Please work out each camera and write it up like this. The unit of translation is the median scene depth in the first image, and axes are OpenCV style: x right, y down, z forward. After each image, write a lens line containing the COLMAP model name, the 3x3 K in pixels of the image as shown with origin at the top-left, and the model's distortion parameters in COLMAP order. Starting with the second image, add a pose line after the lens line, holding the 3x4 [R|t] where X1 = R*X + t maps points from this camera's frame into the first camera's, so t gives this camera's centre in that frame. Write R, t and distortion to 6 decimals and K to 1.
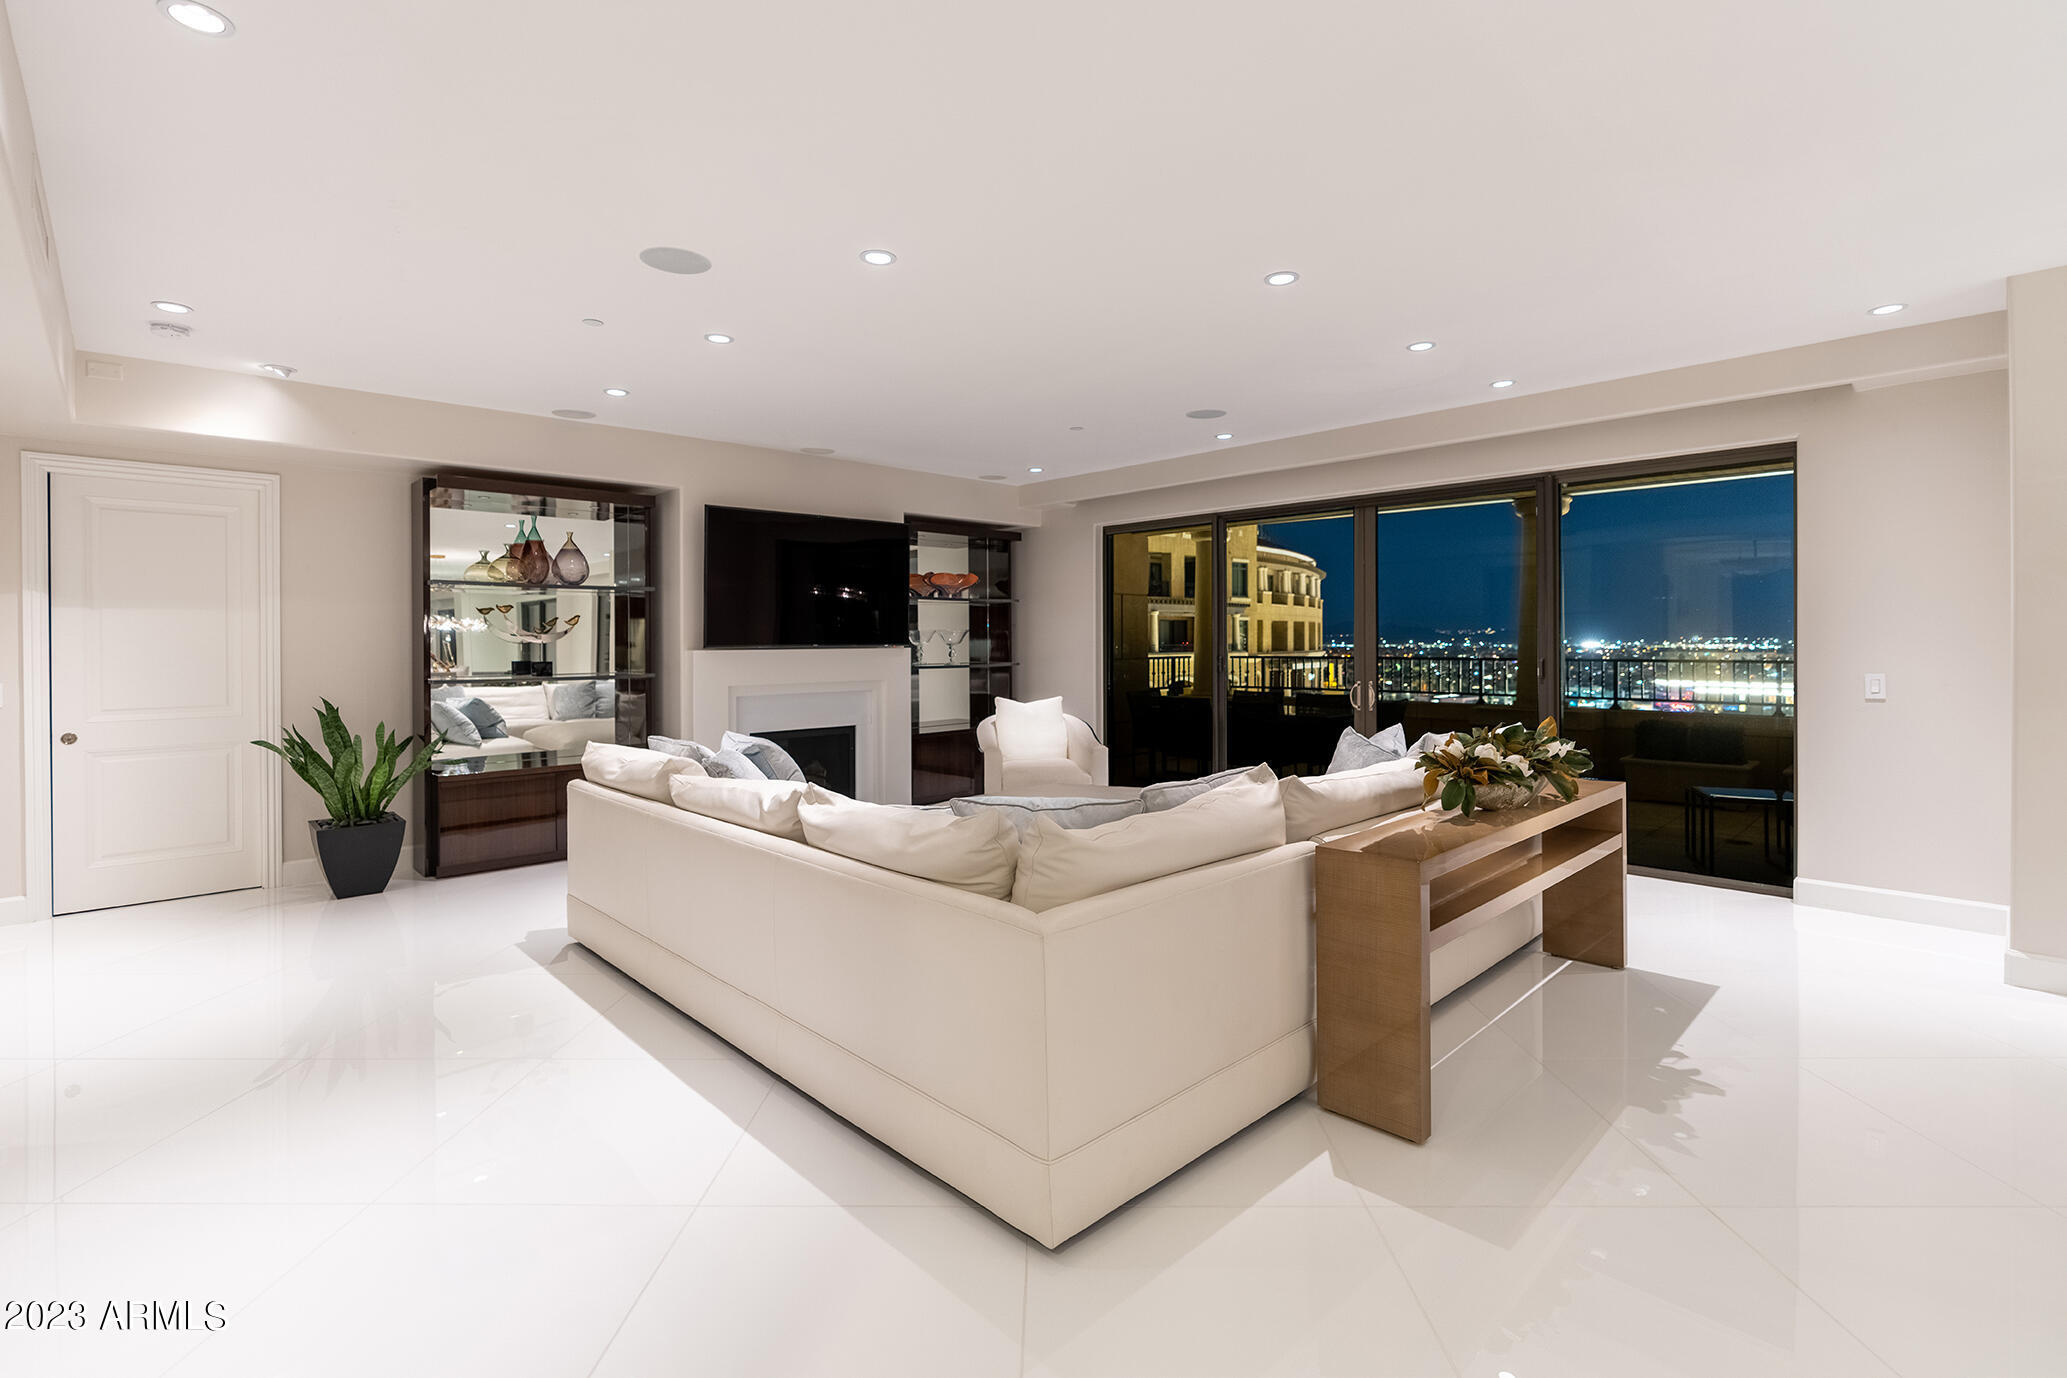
lens RADIAL K [[945.4, 0, 1038.9], [0, 945.4, 642.6], [0, 0, 1]] dist [-0.041398, 0.012396]
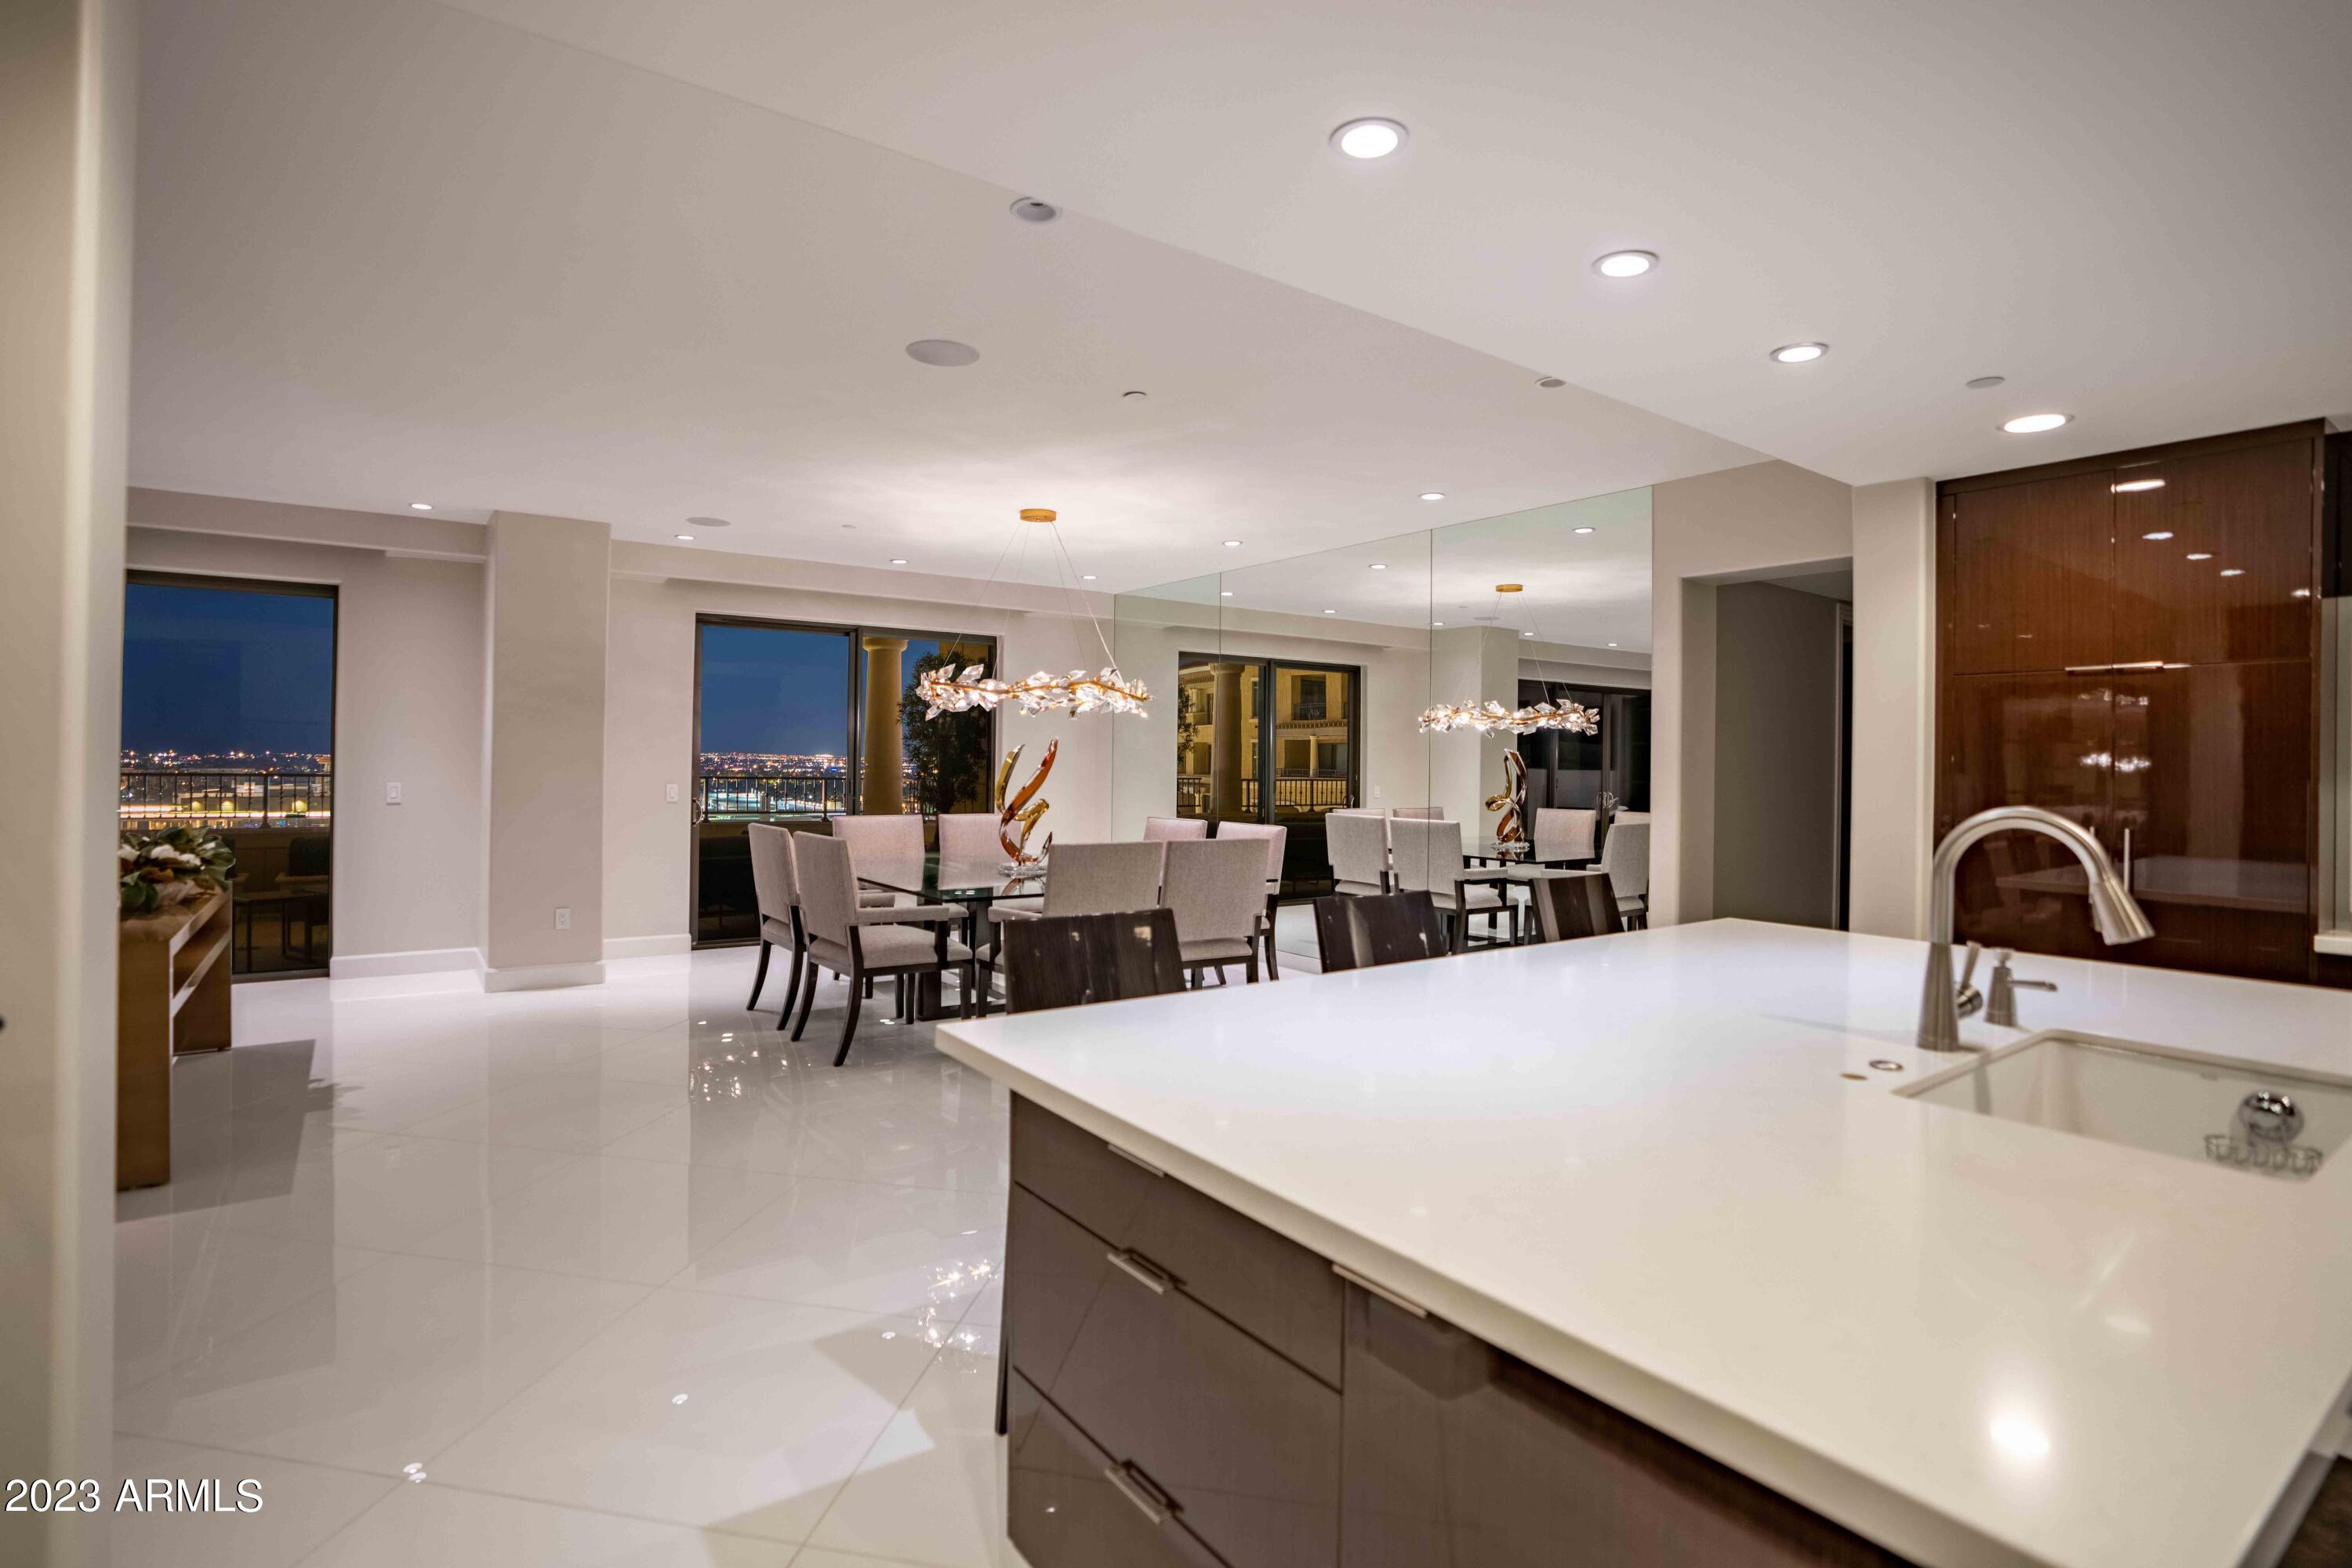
lens RADIAL K [[1118.2, 0, 1134.7], [0, 1118.2, 752.3], [0, 0, 1]] dist [-0.041257, 0.000832]
pose [[0.149343, 0.016921, 0.988641, -0.282175], [-0.012823, 0.999803, -0.015175, 0.001198], [-0.988702, -0.010412, 0.149530, -0.148403]]
